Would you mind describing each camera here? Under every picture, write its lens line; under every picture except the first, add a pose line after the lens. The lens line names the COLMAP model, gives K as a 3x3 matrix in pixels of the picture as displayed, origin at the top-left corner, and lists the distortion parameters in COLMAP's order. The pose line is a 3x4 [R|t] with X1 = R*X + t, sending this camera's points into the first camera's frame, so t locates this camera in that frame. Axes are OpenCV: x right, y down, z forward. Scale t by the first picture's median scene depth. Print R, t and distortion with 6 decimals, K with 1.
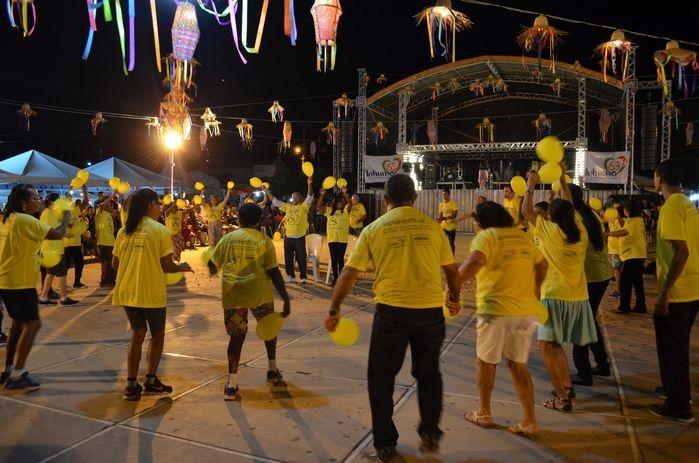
lens RADIAL K [[545.8, 0, 347.7], [0, 545.8, 230.3], [0, 0, 1]] dist [-0.079490, 0.003927]
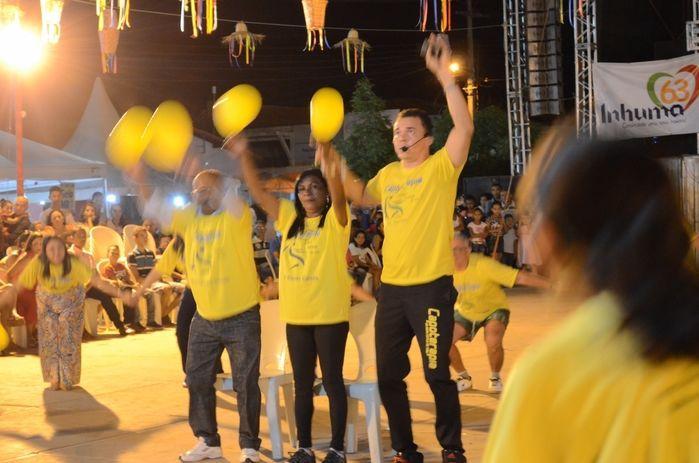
lens RADIAL K [[1433.7, 0, 351.6], [0, 1433.7, 231.3], [0, 0, 1]] dist [0.042687, 0.134227]
pose [[0.980529, -0.038066, -0.192651, 0.065504], [0.031195, 0.998769, -0.038575, 0.000434], [0.193882, 0.031815, 0.980509, 0.093023]]
